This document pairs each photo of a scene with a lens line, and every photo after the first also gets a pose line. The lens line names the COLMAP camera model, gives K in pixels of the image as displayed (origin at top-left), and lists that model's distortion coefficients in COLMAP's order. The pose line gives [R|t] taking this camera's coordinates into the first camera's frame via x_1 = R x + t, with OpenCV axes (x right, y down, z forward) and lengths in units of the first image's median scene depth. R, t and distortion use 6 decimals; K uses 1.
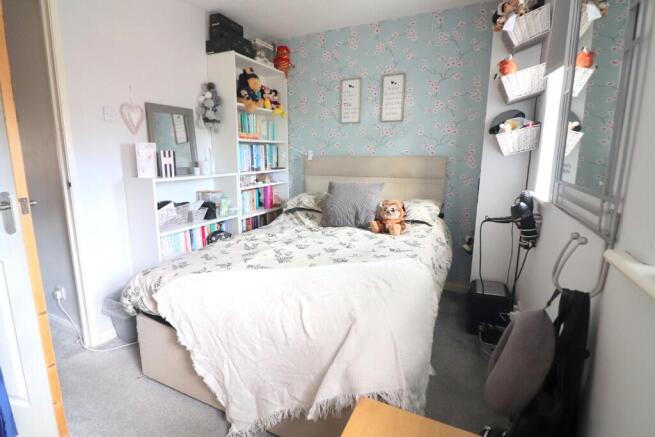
lens RADIAL K [[329.1, 0, 325.2], [0, 329.1, 216.7], [0, 0, 1]] dist [-0.002865, -0.000209]
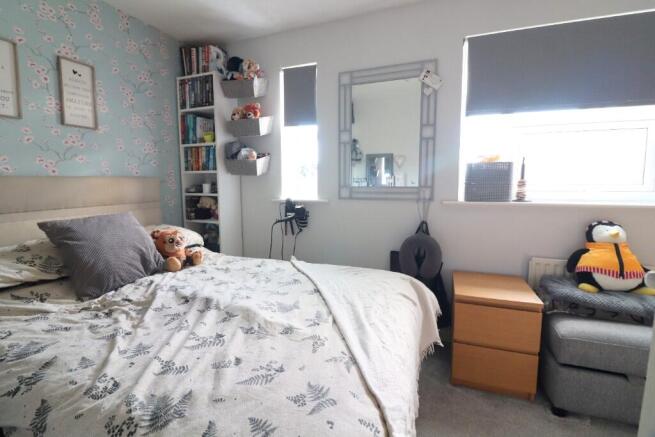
lens RADIAL K [[300.4, 0, 325.5], [0, 300.4, 215.7], [0, 0, 1]] dist [-0.017284, -0.006168]
pose [[-0.100234, -0.120609, 0.987627, -0.509731], [0.177826, 0.974472, 0.137050, -0.101788], [-0.978944, 0.189362, -0.076227, 0.588804]]
